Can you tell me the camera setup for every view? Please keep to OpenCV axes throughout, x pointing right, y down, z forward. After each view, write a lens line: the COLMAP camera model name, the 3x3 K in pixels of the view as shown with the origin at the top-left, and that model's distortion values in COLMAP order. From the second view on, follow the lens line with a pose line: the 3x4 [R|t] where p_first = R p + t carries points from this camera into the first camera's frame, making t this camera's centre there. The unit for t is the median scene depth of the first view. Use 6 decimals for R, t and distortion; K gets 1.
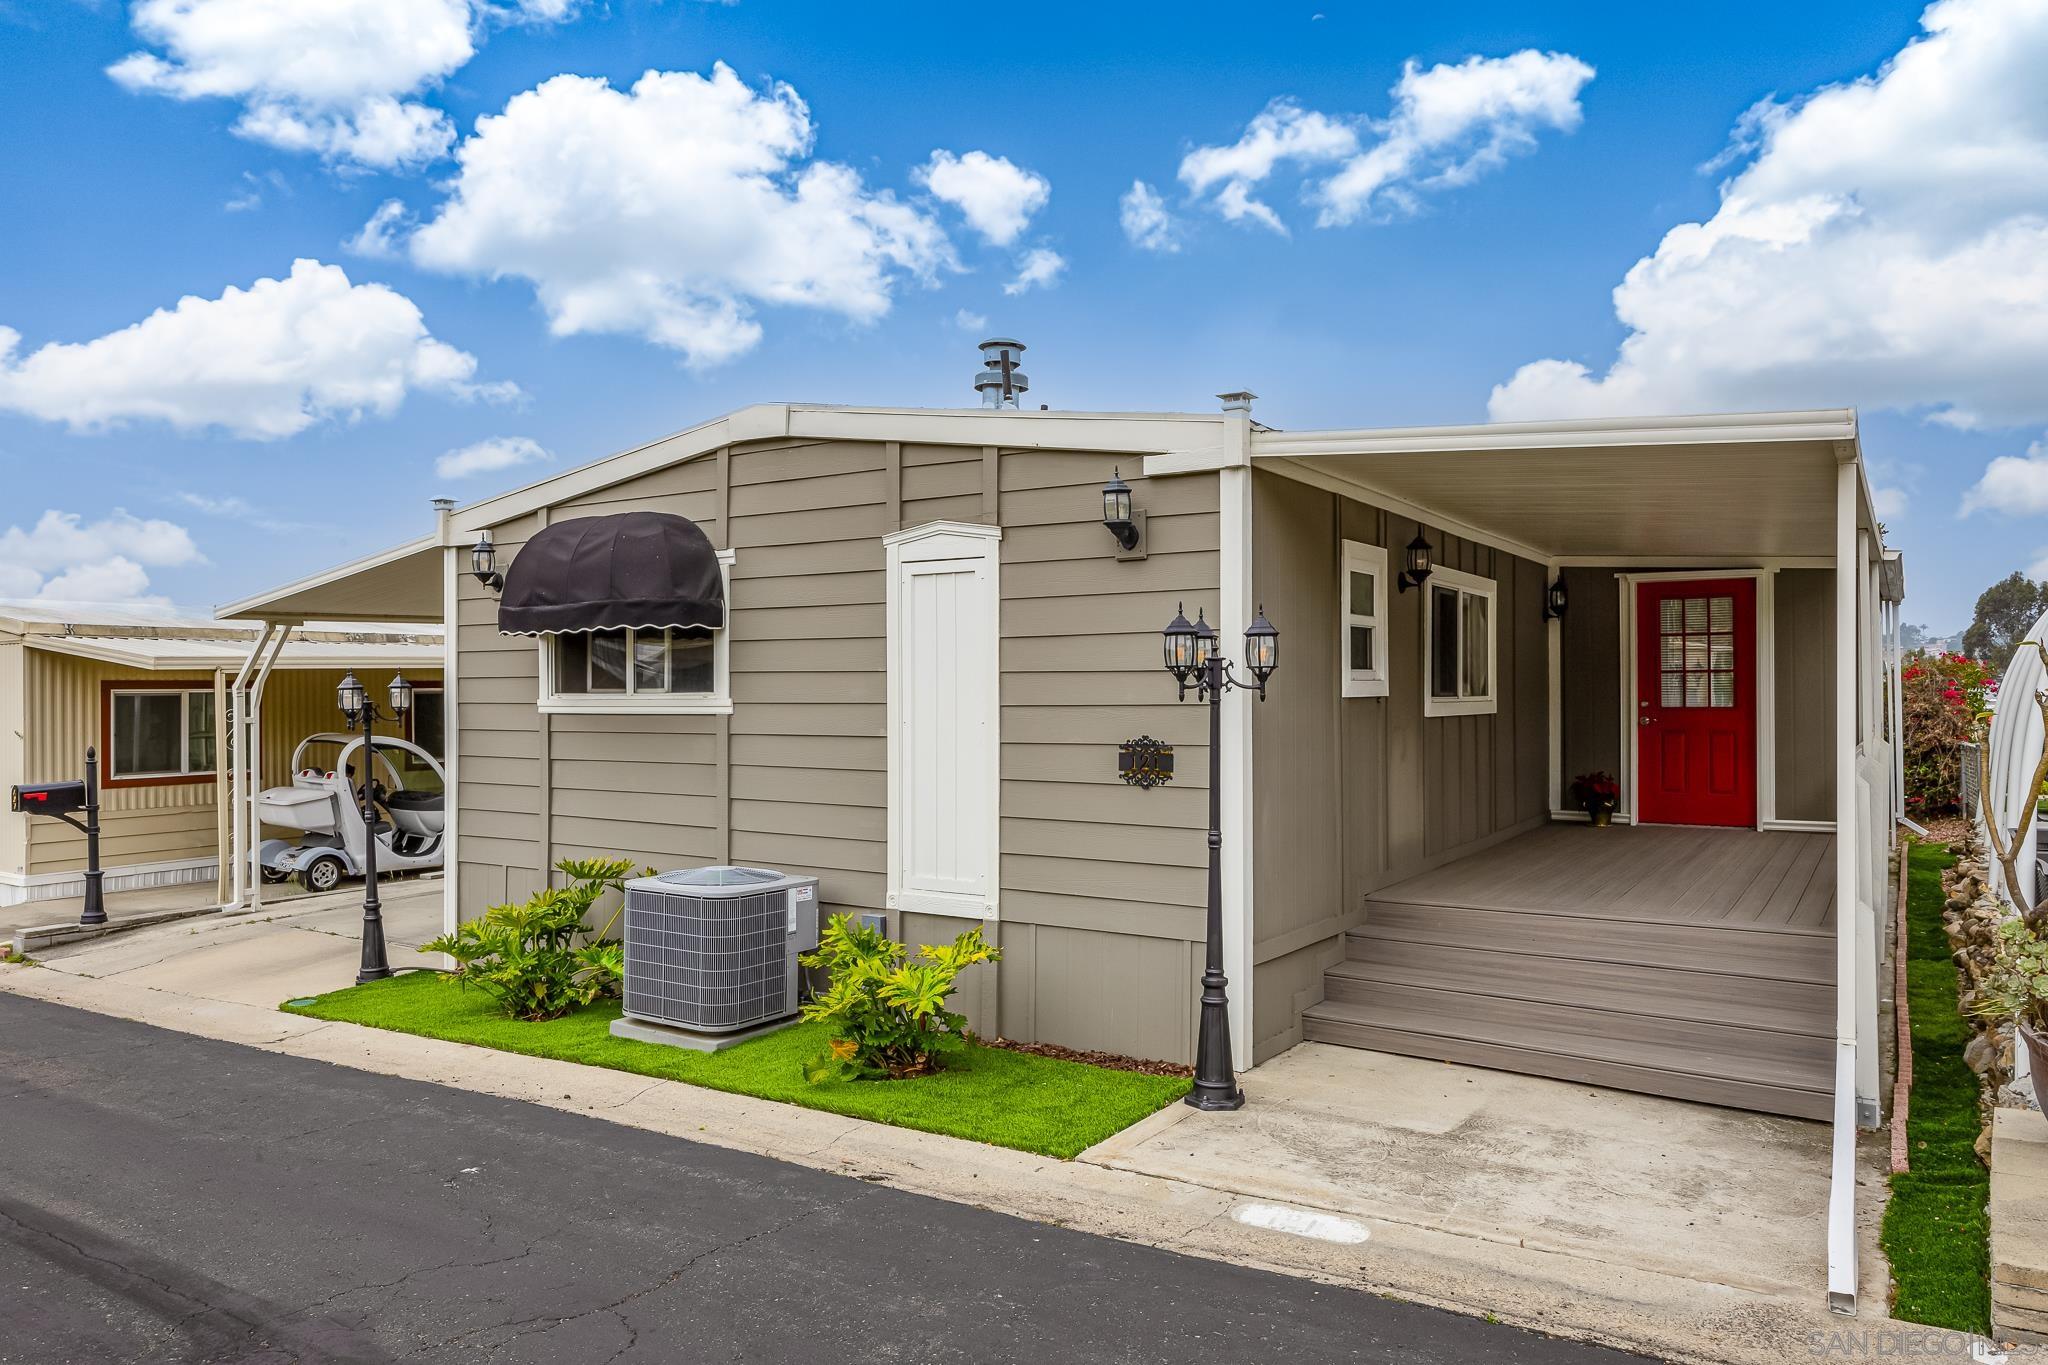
lens RADIAL K [[1372.1, 0, 1024.0], [0, 1372.1, 682.5], [0, 0, 1]] dist [-0.004108, 0.000317]
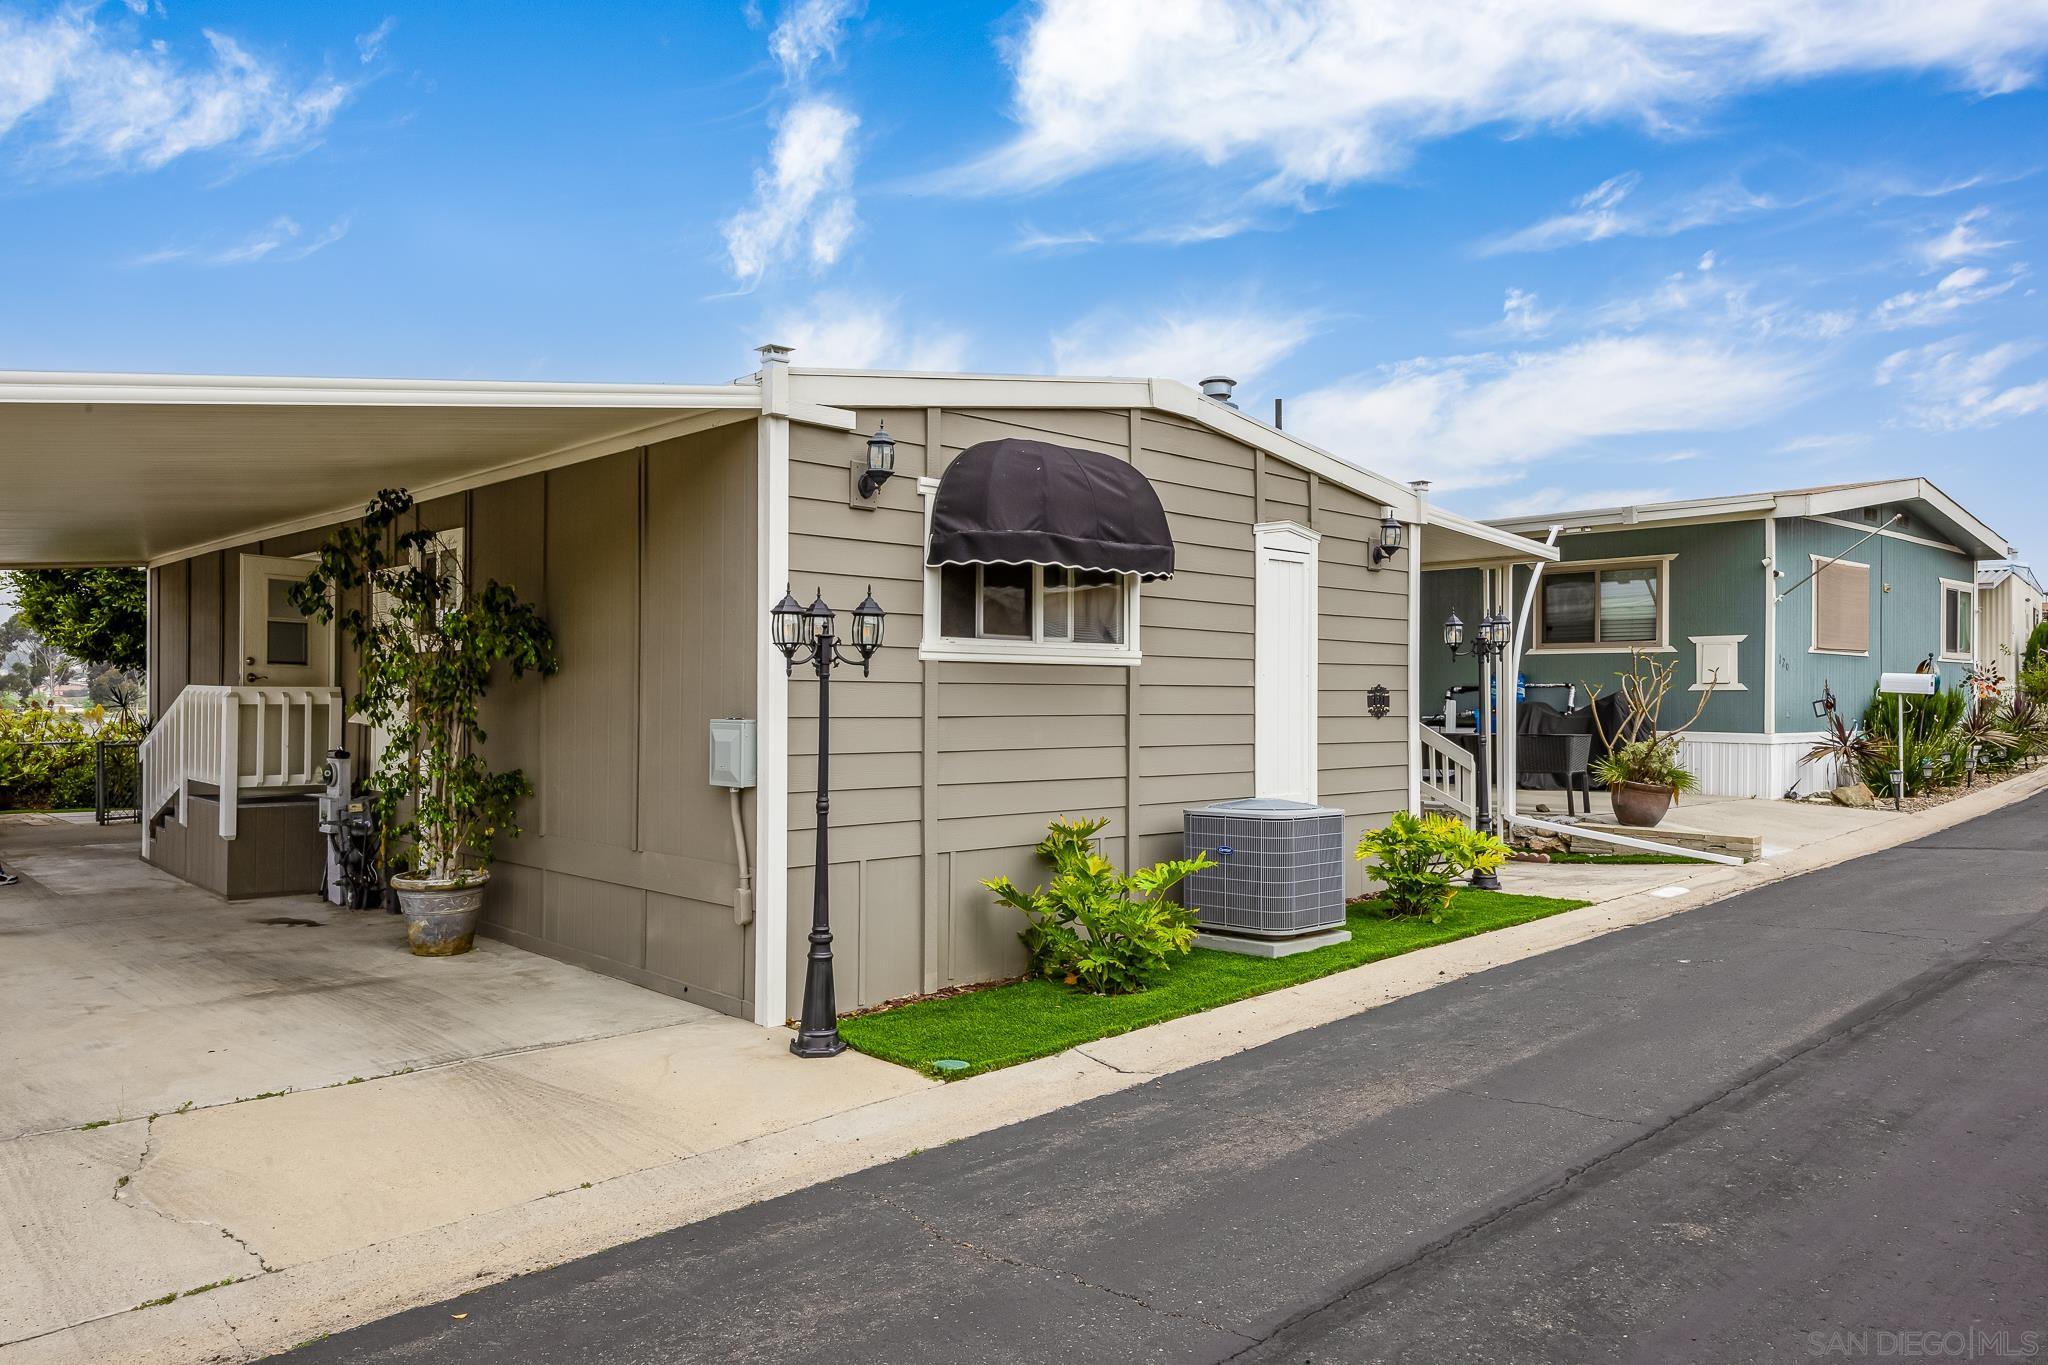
lens RADIAL K [[1402.1, 0, 1024.0], [0, 1402.1, 682.5], [0, 0, 1]] dist [0.000566, -0.000373]
pose [[0.227291, 0.020609, 0.973609, -1.386267], [-0.004231, 0.999787, -0.020176, 0.063028], [-0.973818, 0.000466, 0.227329, 0.920818]]
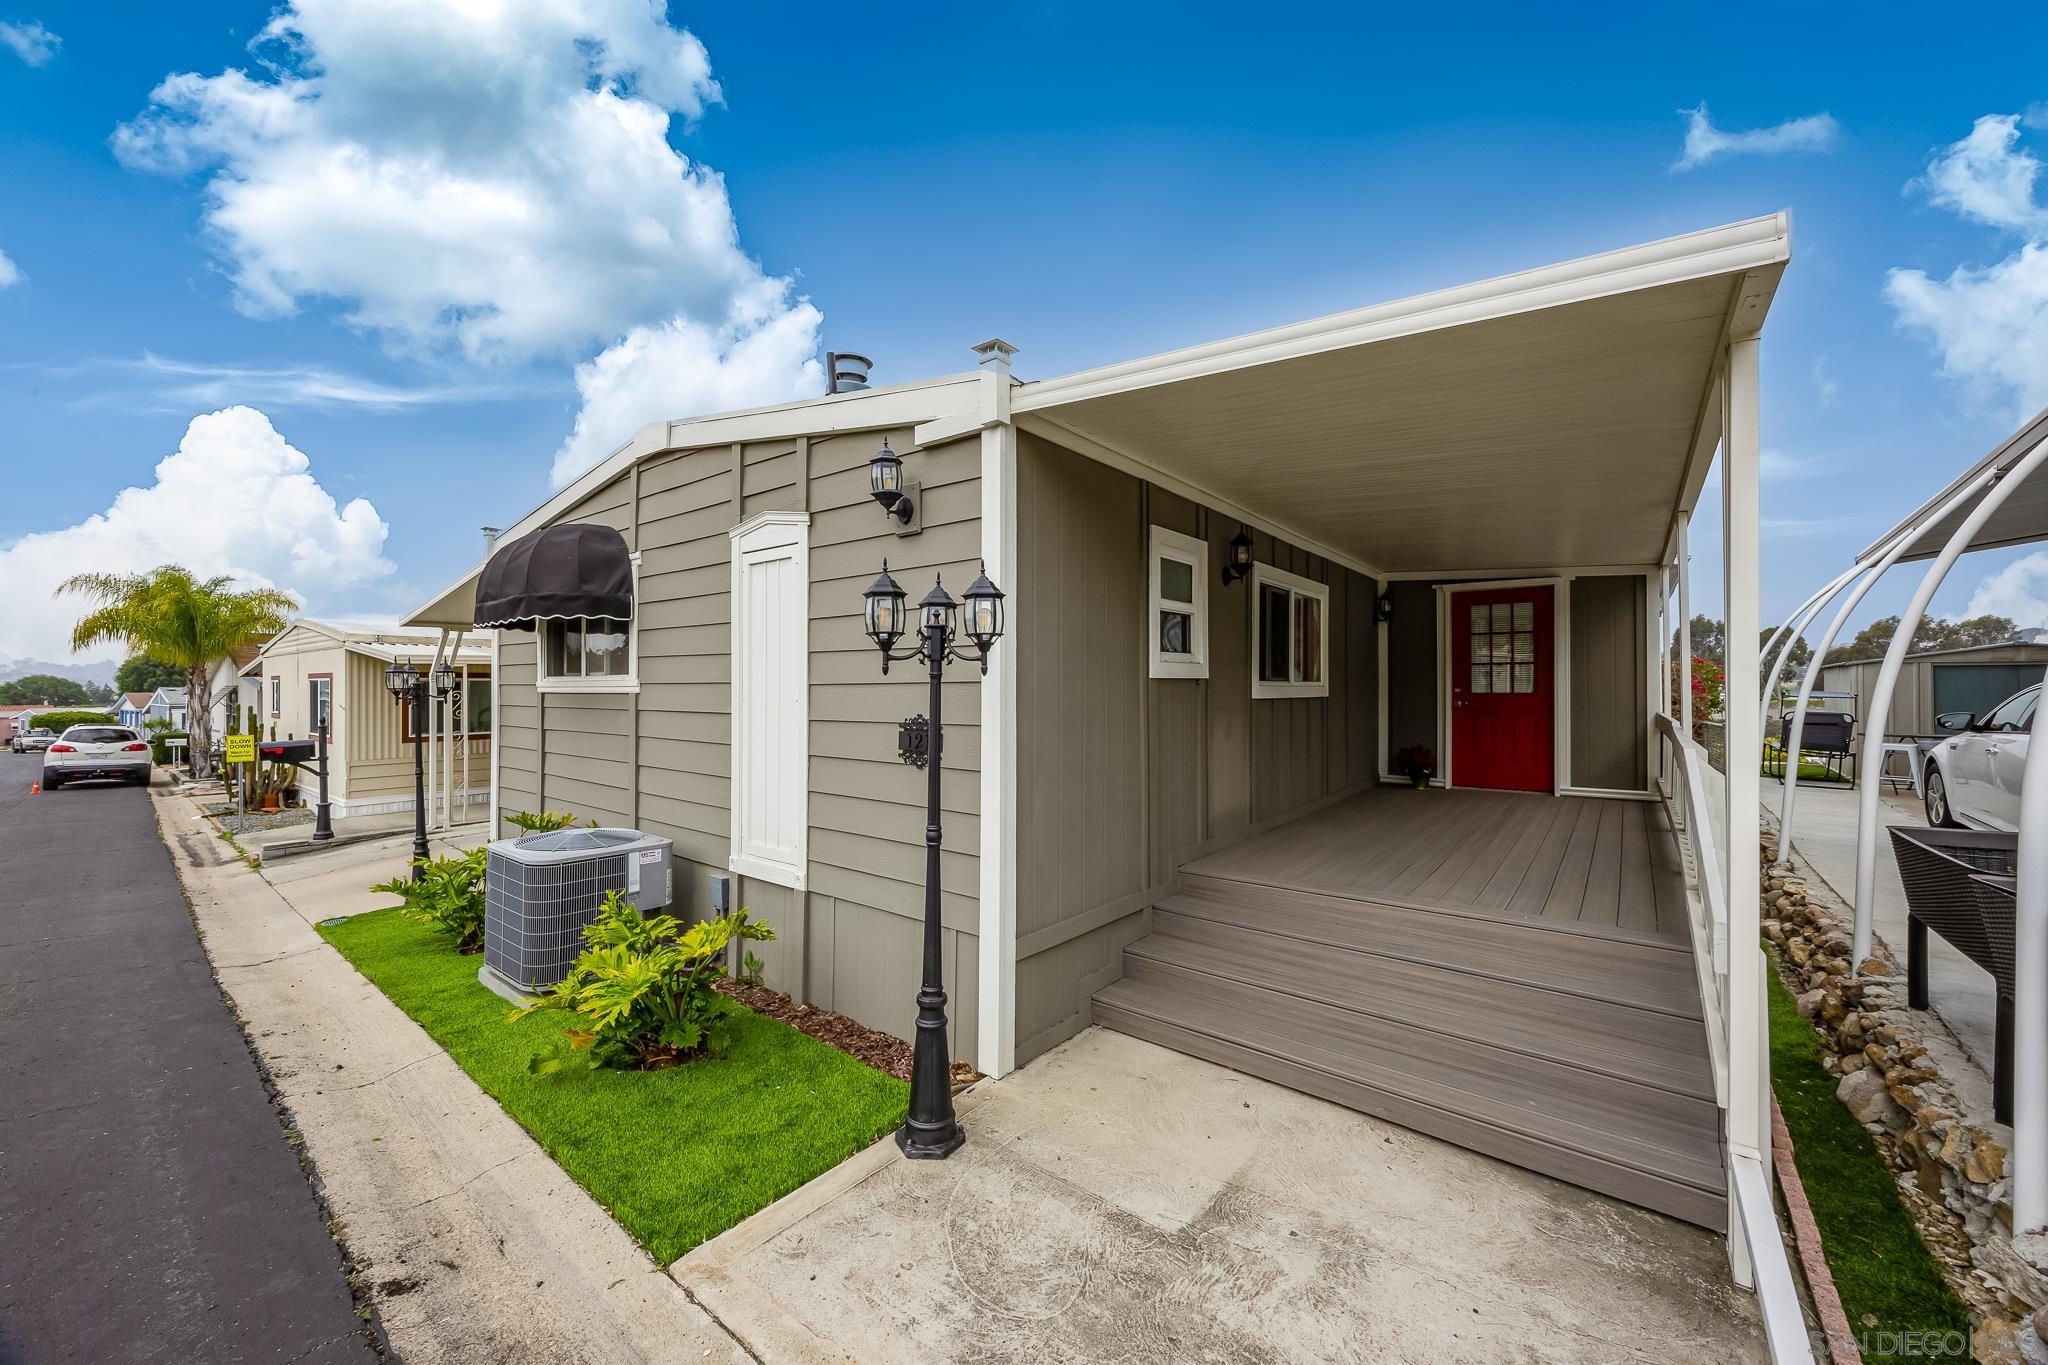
lens RADIAL K [[772.5, 0, 1024.4], [0, 772.5, 680.7], [0, 0, 1]] dist [-0.010464, 0.000368]
pose [[0.995965, 0.002606, -0.089706, 0.188942], [-0.002727, 0.999996, -0.001222, 0.013733], [0.089702, 0.001462, 0.995968, 0.410591]]
